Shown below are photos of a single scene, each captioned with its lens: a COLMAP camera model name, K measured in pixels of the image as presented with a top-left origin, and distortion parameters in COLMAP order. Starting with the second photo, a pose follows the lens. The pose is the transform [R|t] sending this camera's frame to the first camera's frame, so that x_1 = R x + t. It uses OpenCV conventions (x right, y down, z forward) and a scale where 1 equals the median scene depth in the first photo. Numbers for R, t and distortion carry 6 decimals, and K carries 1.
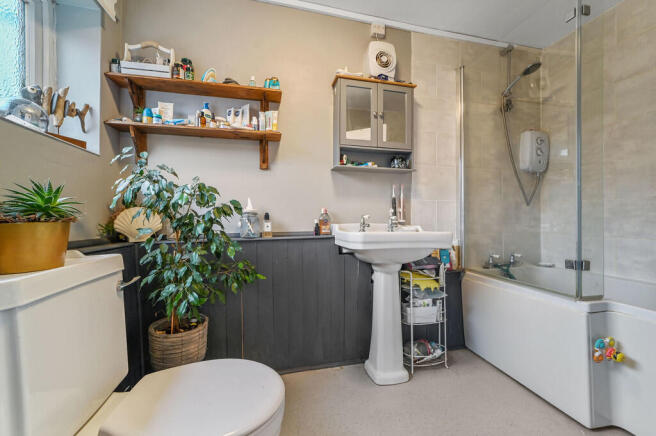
lens RADIAL K [[259.4, 0, 326.4], [0, 259.4, 210.1], [0, 0, 1]] dist [-0.029724, 0.005946]
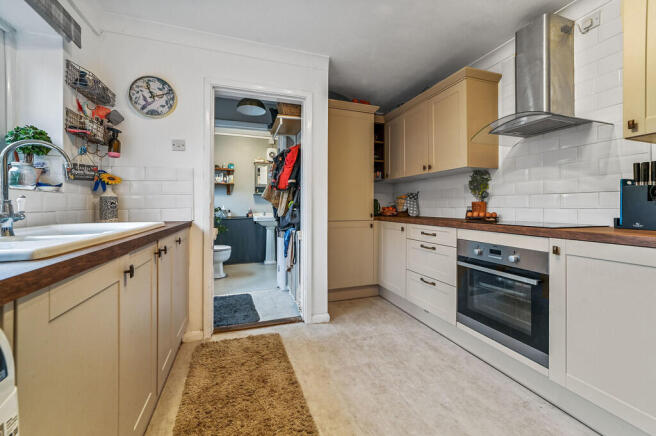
lens RADIAL K [[265.7, 0, 327.3], [0, 265.7, 199.8], [0, 0, 1]] dist [0.000035, 0.000025]
pose [[0.995984, 0.001291, 0.089517, 0.591882], [-0.001437, 0.999998, 0.001568, -0.107228], [-0.089515, -0.001690, 0.995984, -2.050170]]
